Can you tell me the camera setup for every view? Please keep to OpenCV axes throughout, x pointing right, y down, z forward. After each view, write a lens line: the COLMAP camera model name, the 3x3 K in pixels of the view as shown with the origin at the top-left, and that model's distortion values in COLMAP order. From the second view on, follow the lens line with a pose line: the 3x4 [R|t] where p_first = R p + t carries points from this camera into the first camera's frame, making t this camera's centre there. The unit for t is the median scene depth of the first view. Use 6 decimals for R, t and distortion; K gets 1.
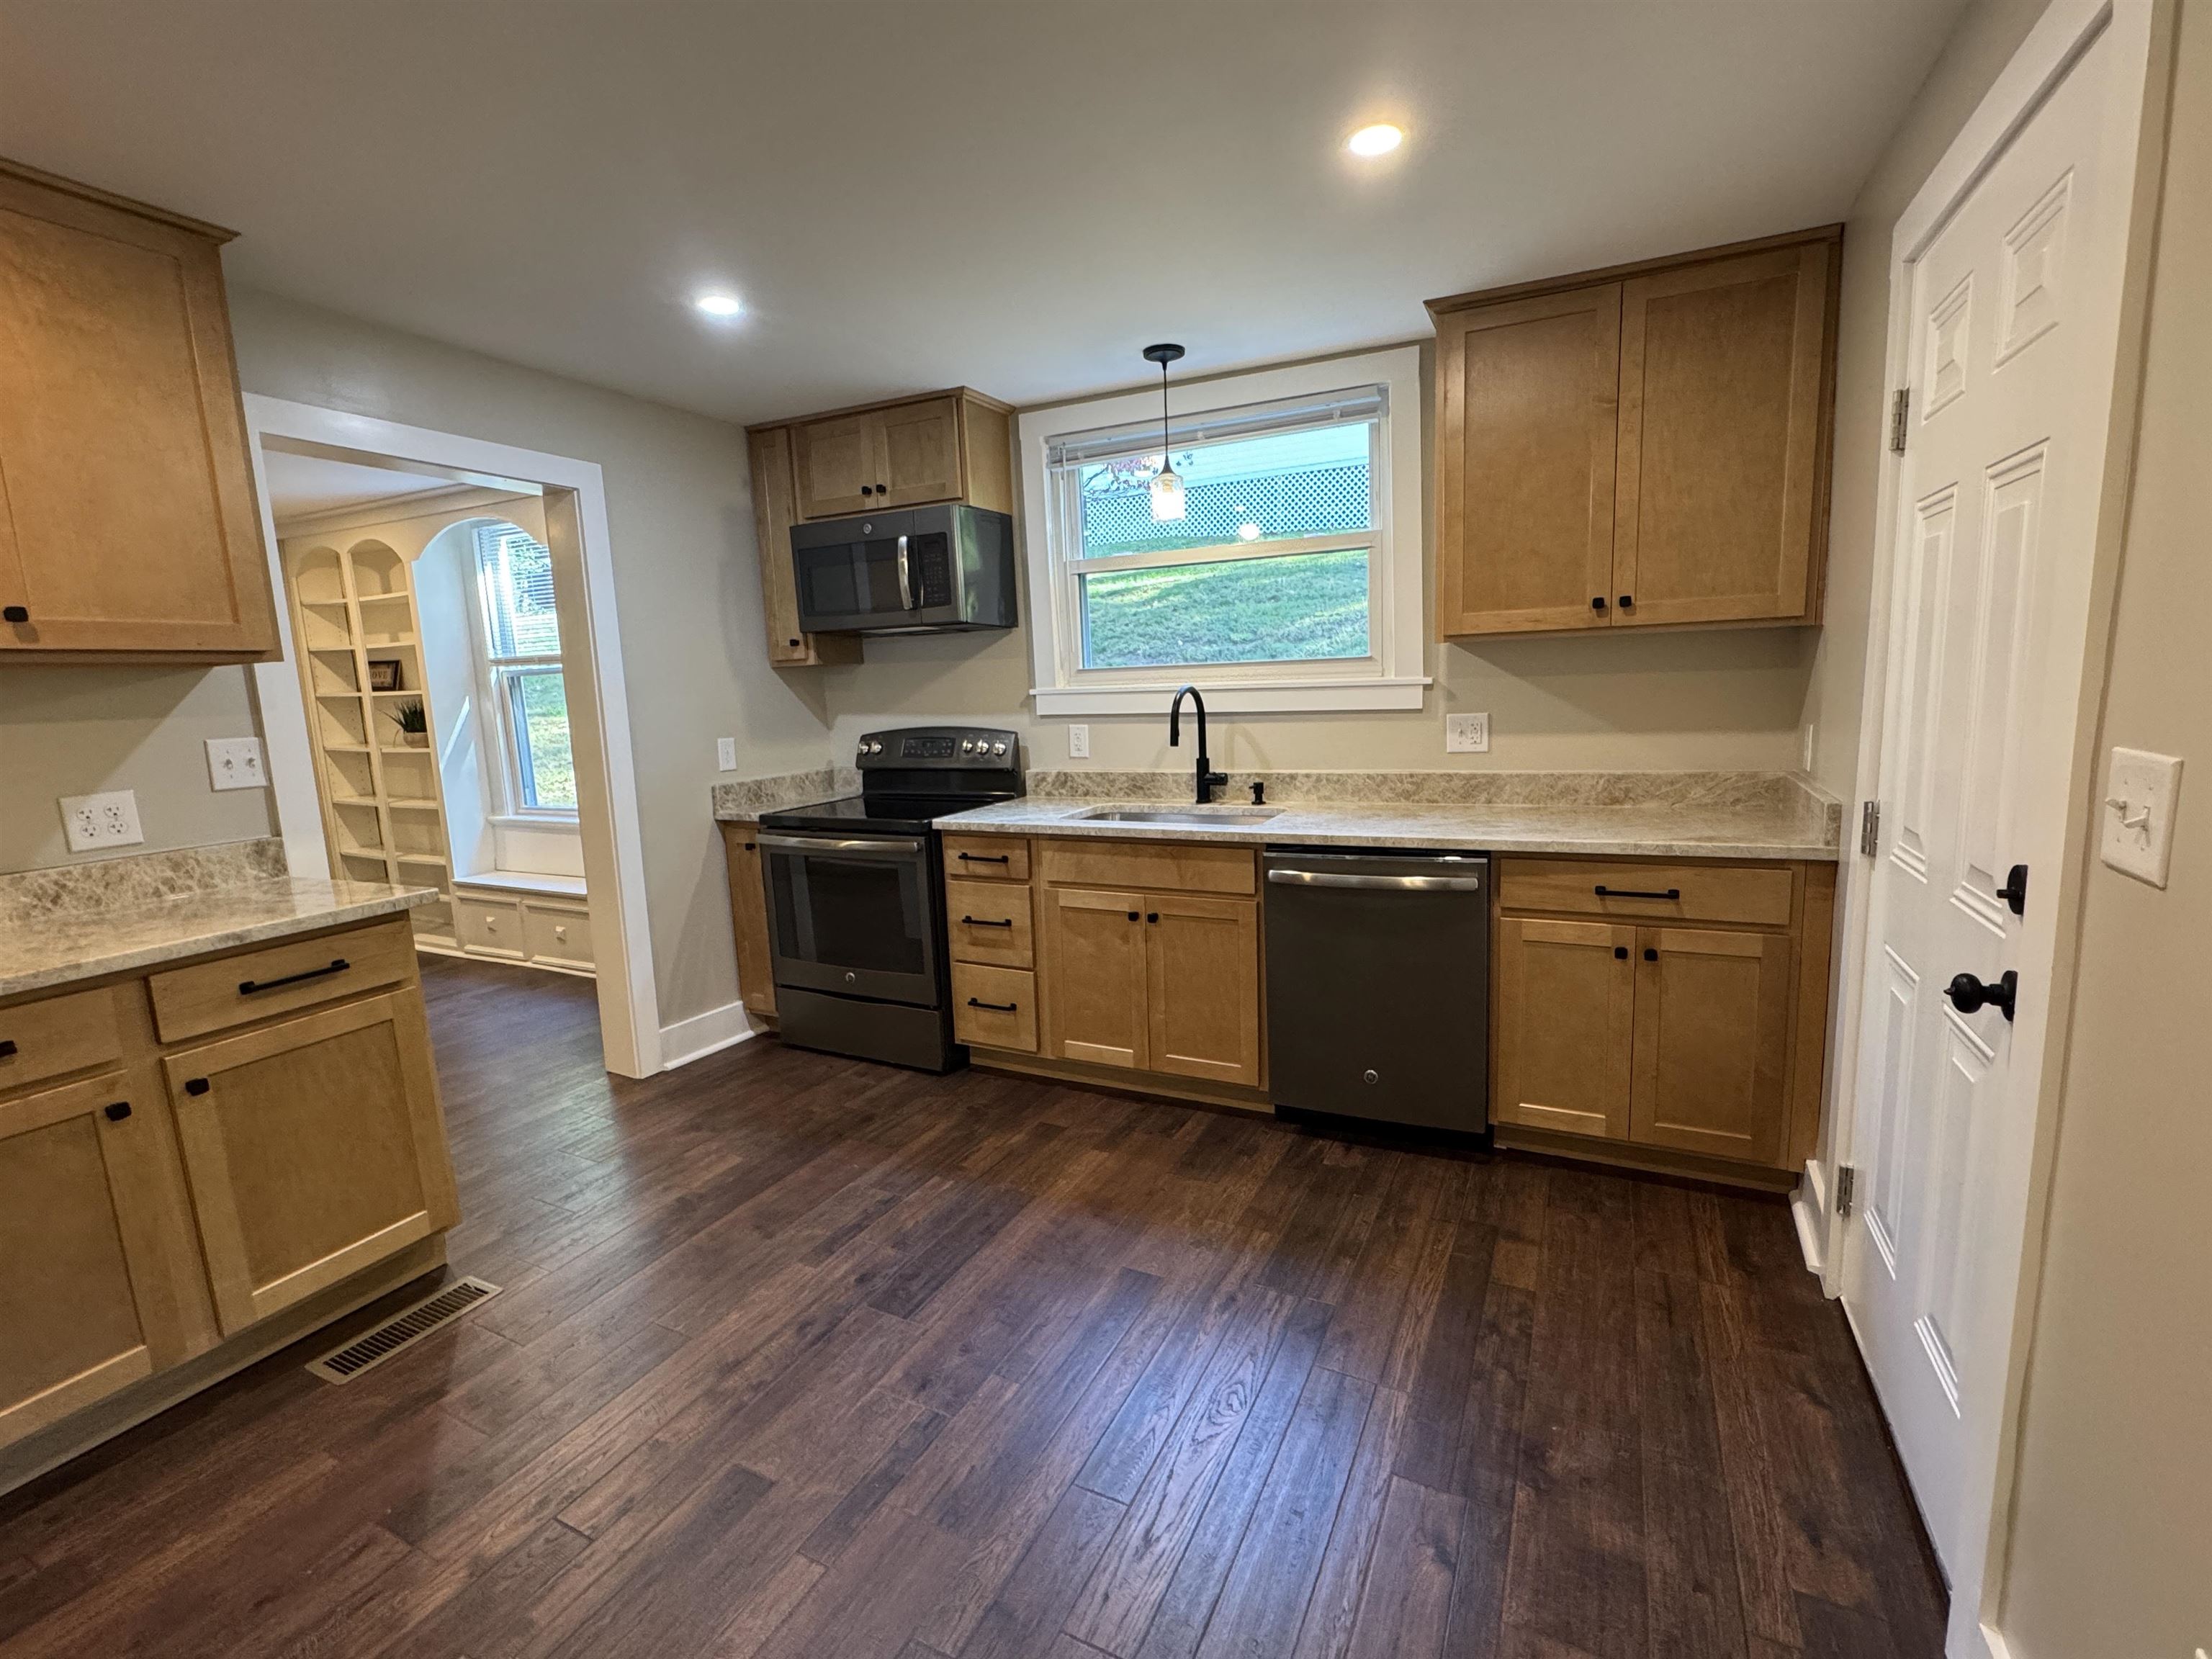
lens RADIAL K [[979.2, 0, 1106.0], [0, 979.2, 829.5], [0, 0, 1]] dist [-0.003761, 0.000069]
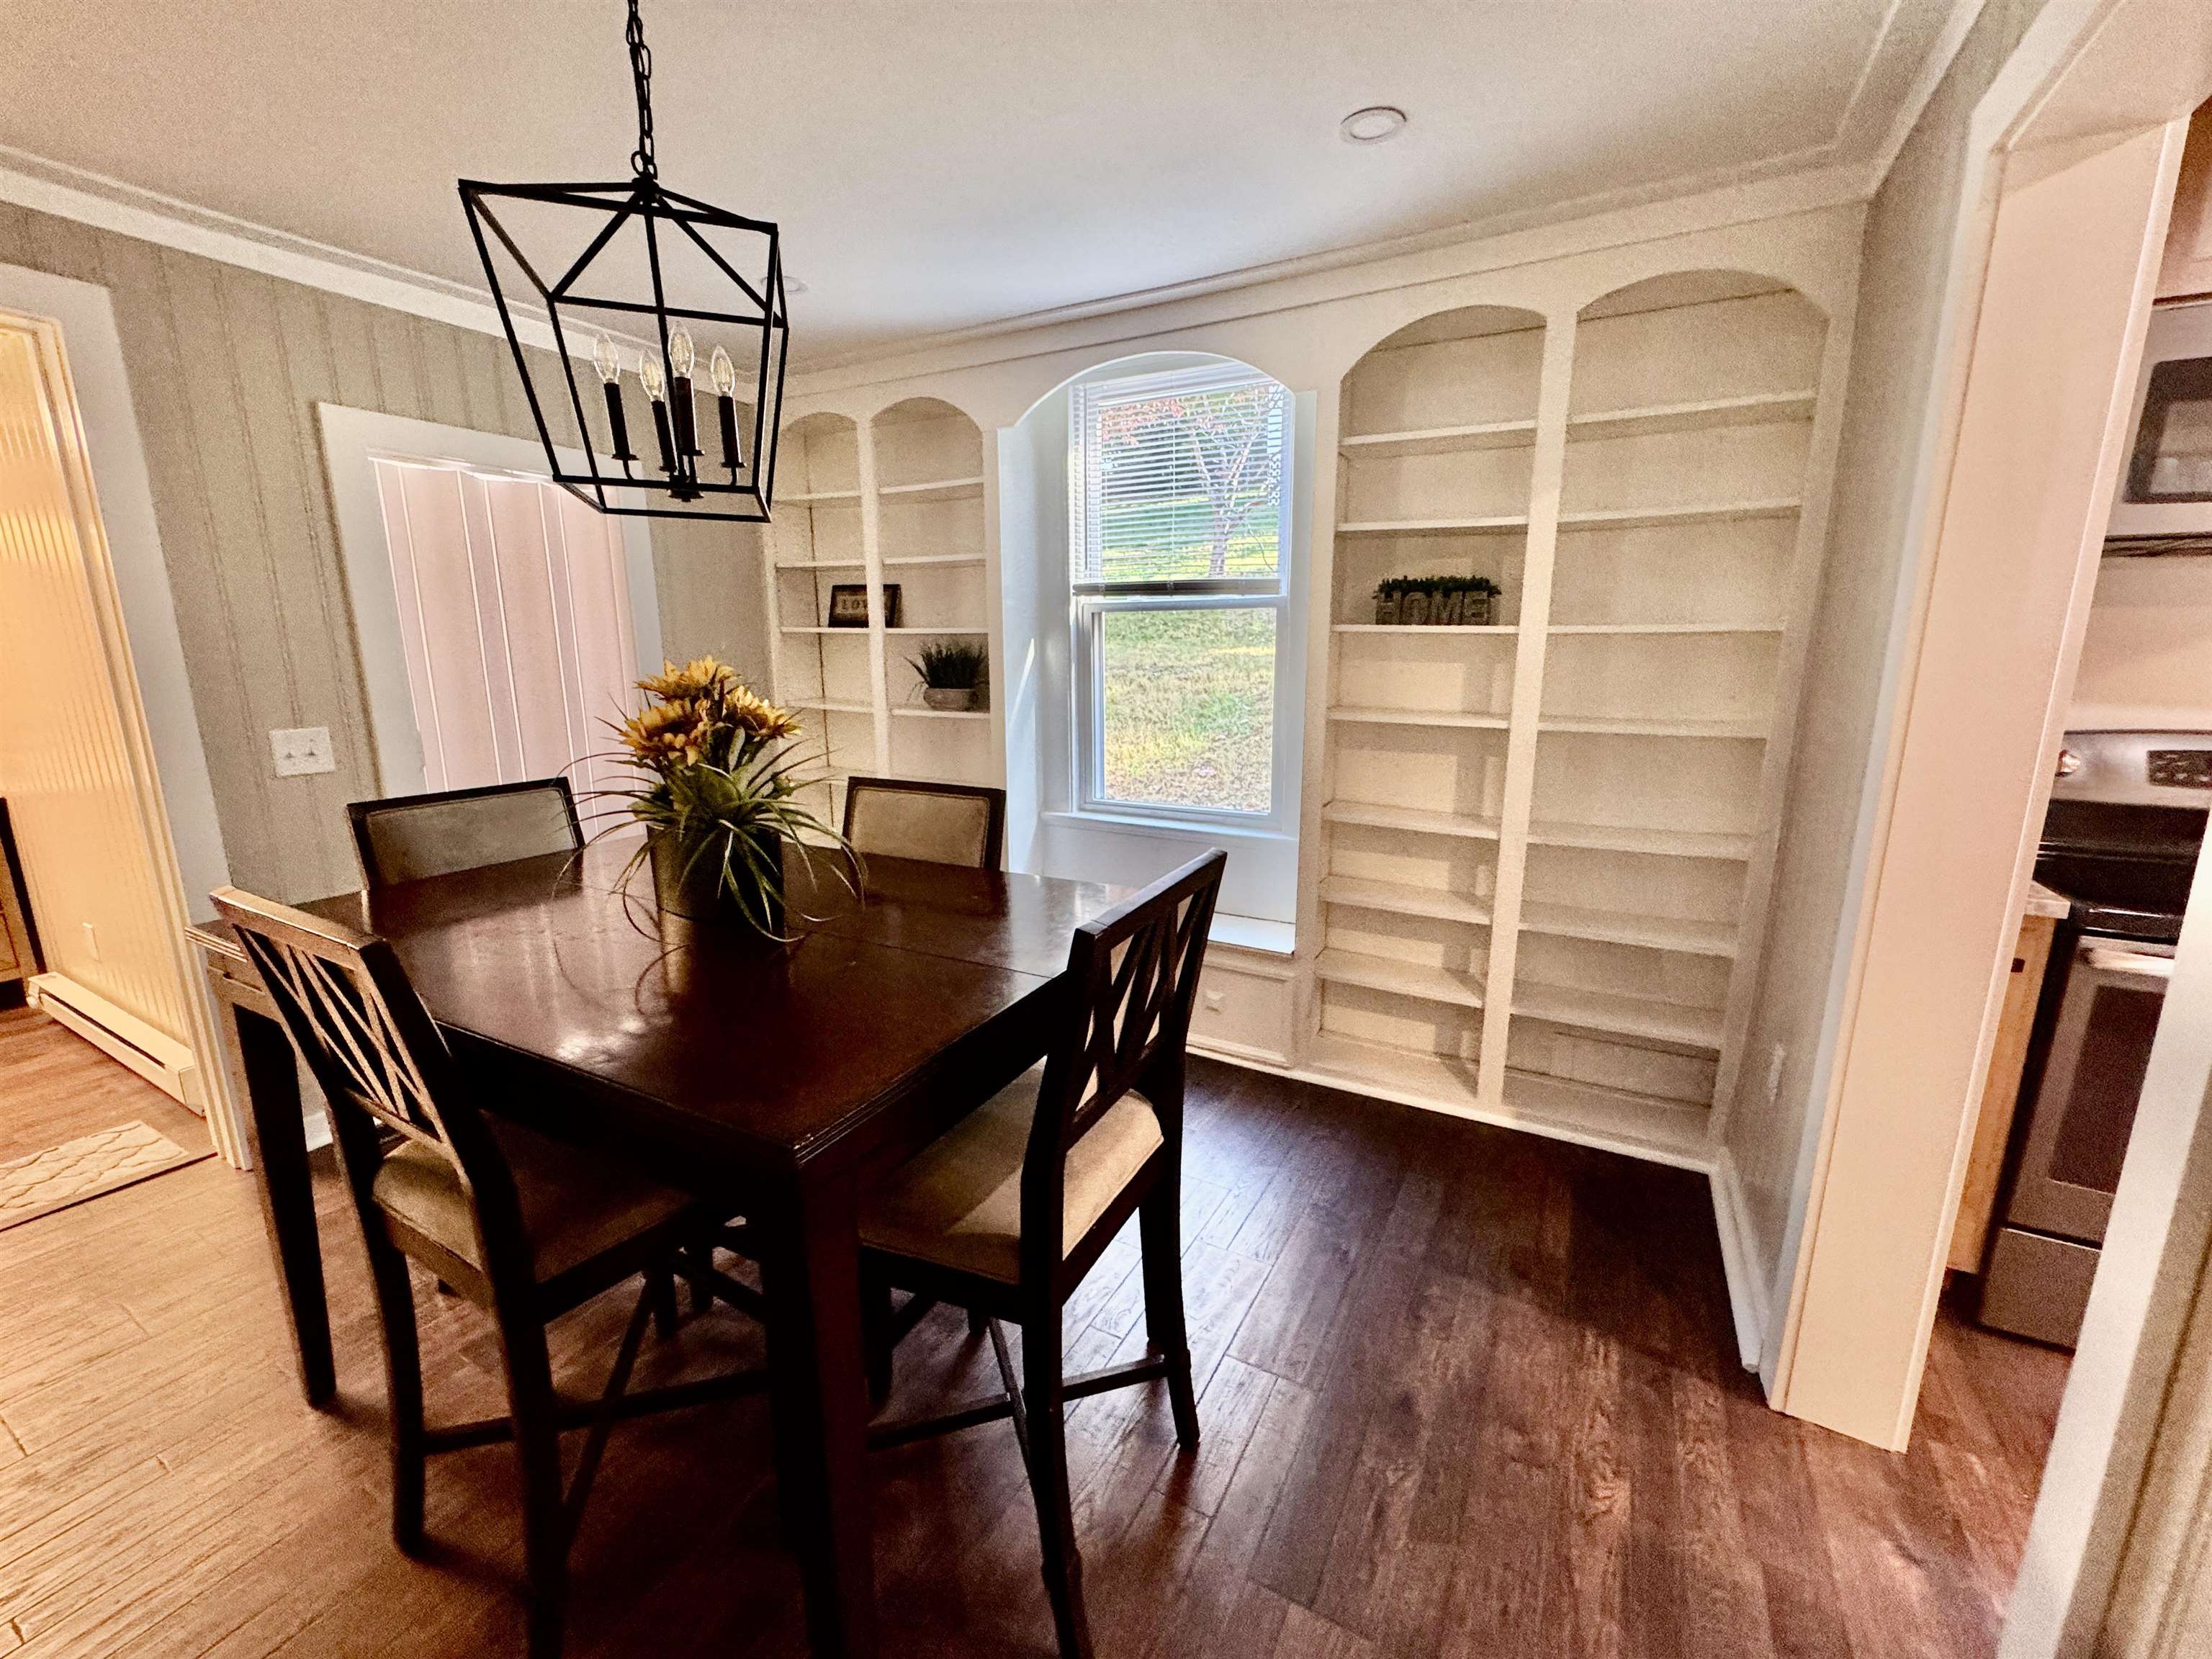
lens RADIAL K [[881.2, 0, 1106.0], [0, 881.2, 829.5], [0, 0, 1]] dist [0.000071, 0.000039]
pose [[0.997848, 0.055747, -0.034534, -0.931493], [-0.054546, 0.997905, 0.034789, -0.047497], [0.036401, -0.032830, 0.998798, 0.635263]]
